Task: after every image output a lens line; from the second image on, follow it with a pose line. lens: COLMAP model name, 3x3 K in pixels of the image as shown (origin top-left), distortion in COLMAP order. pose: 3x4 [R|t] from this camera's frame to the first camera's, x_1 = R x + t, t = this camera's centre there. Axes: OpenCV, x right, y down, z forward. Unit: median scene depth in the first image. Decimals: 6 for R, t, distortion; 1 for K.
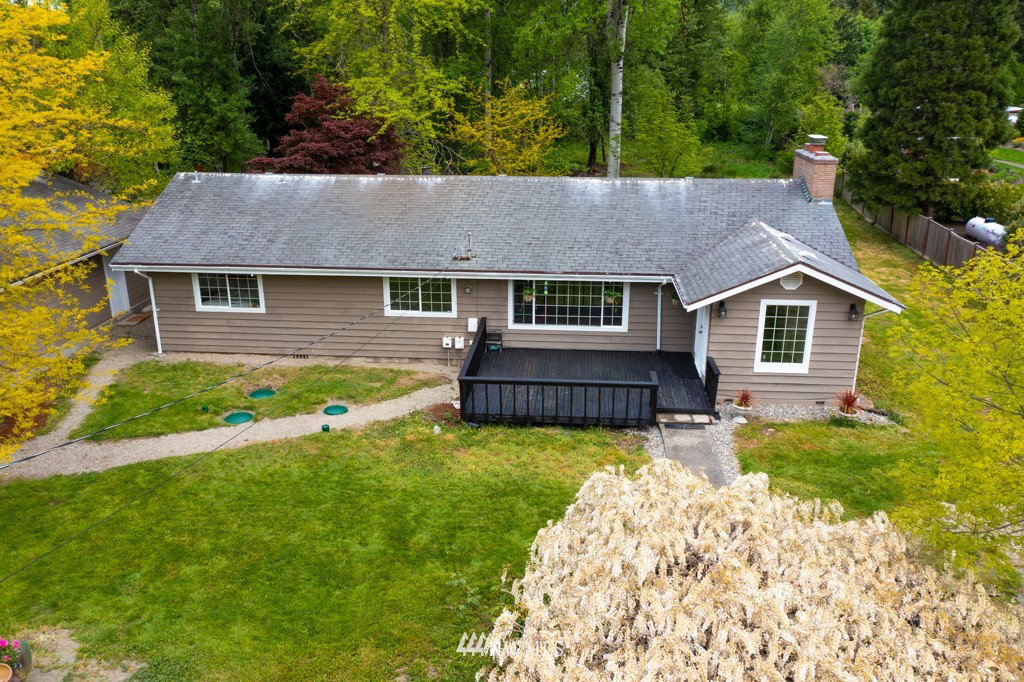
lens RADIAL K [[801.9, 0, 513.2], [0, 801.9, 340.3], [0, 0, 1]] dist [-0.006889, -0.002325]
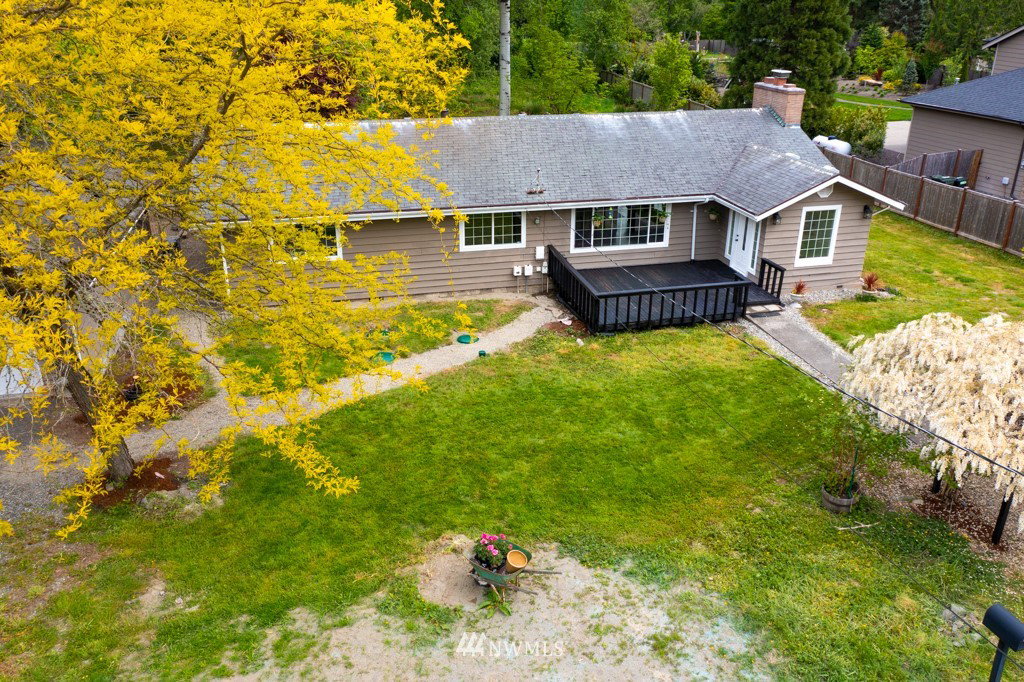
lens RADIAL K [[801.9, 0, 510.0], [0, 801.9, 338.1], [0, 0, 1]] dist [-0.006889, -0.002325]
pose [[0.949193, -0.120675, 0.290636, -0.433037], [0.099593, 0.991276, 0.086328, -0.002128], [-0.298518, -0.052996, 0.952931, -0.047978]]
